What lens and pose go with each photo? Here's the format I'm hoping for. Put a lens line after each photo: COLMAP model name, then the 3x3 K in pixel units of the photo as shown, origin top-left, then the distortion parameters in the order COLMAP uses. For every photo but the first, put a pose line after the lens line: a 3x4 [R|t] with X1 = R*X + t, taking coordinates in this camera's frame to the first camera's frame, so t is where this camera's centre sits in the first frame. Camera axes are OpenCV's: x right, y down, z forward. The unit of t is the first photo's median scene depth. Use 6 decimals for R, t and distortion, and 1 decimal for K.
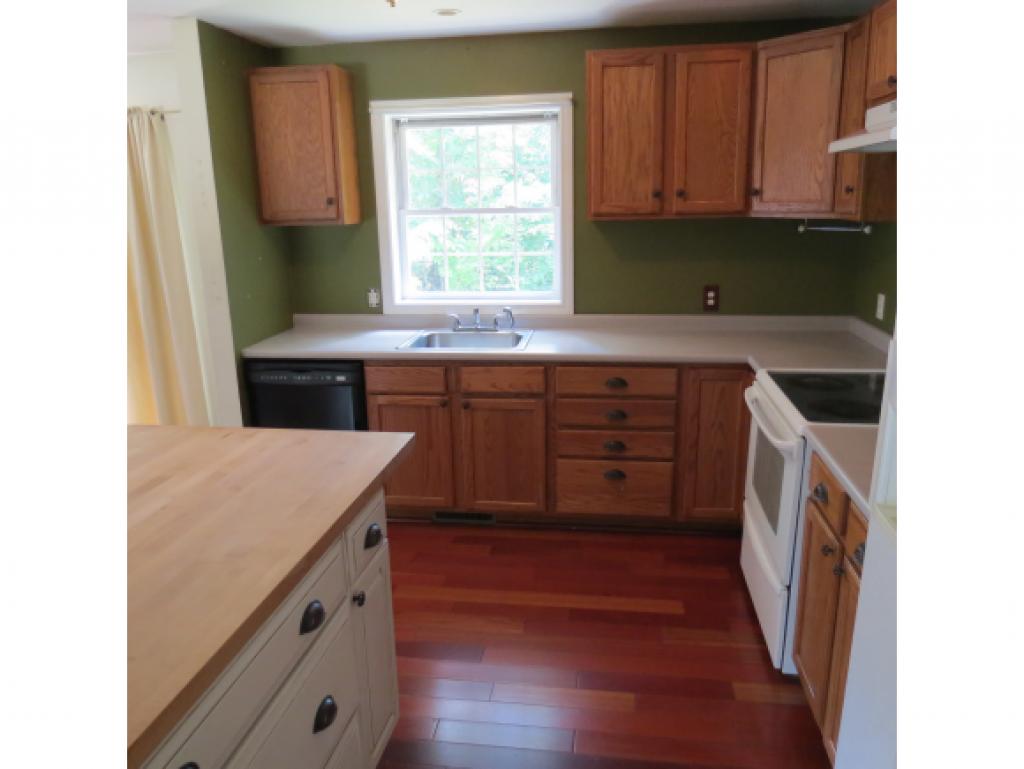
lens RADIAL K [[739.8, 0, 512.0], [0, 739.8, 384.5], [0, 0, 1]] dist [-0.024692, 0.002484]
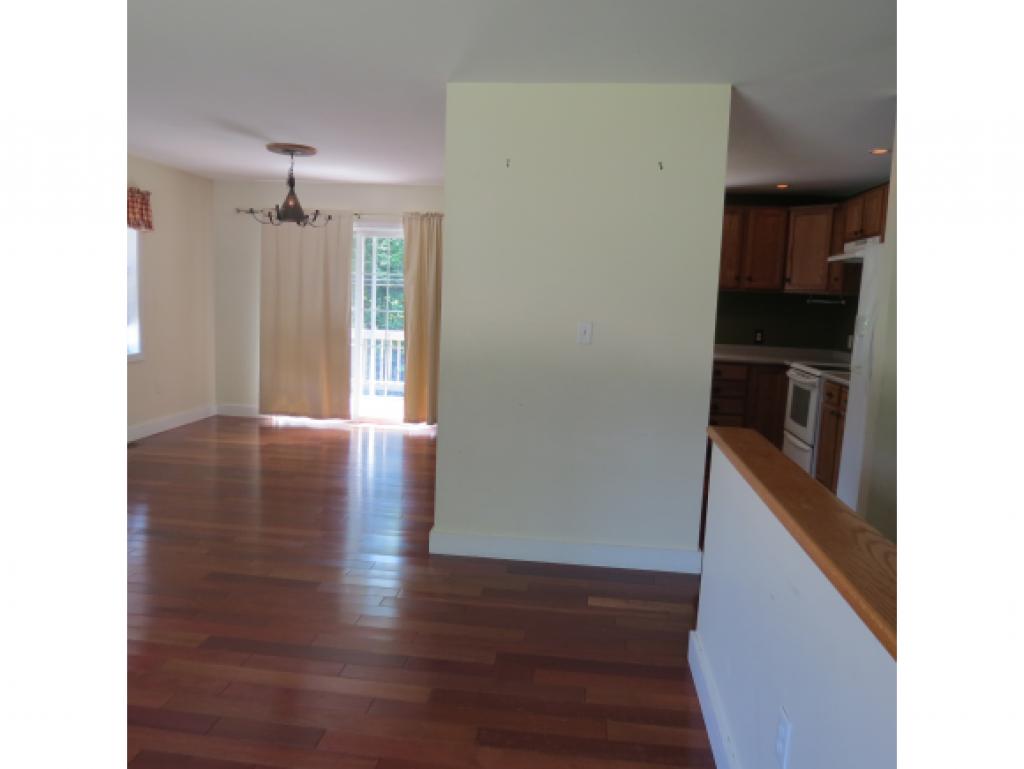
lens RADIAL K [[739.8, 0, 512.0], [0, 739.8, 384.5], [0, 0, 1]] dist [-0.024692, 0.002484]
pose [[0.997365, 0.059177, 0.041962, -0.472684], [-0.053109, 0.989647, -0.133338, 0.319324], [-0.049419, 0.130759, 0.990182, -0.881825]]
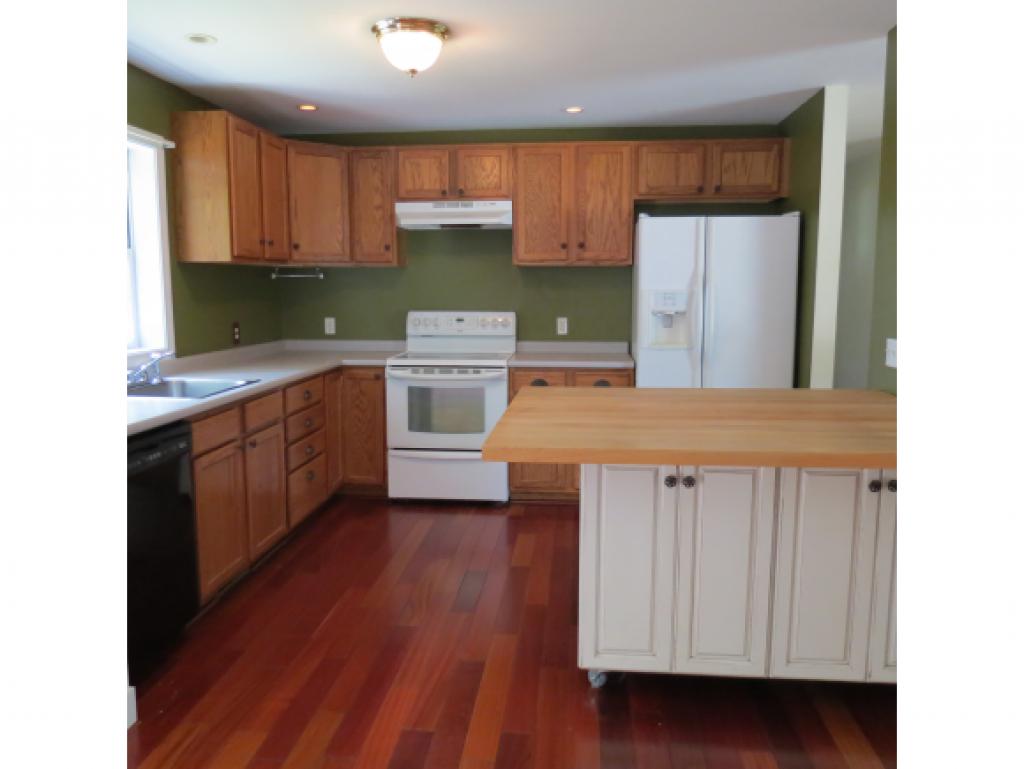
lens RADIAL K [[725.3, 0, 512.0], [0, 725.3, 384.5], [0, 0, 1]] dist [-0.055194, -0.000814]
pose [[-0.045342, -0.114064, 0.992438, -1.045563], [0.245225, 0.961792, 0.121745, -0.080758], [-0.968405, 0.248890, -0.015638, 0.705300]]
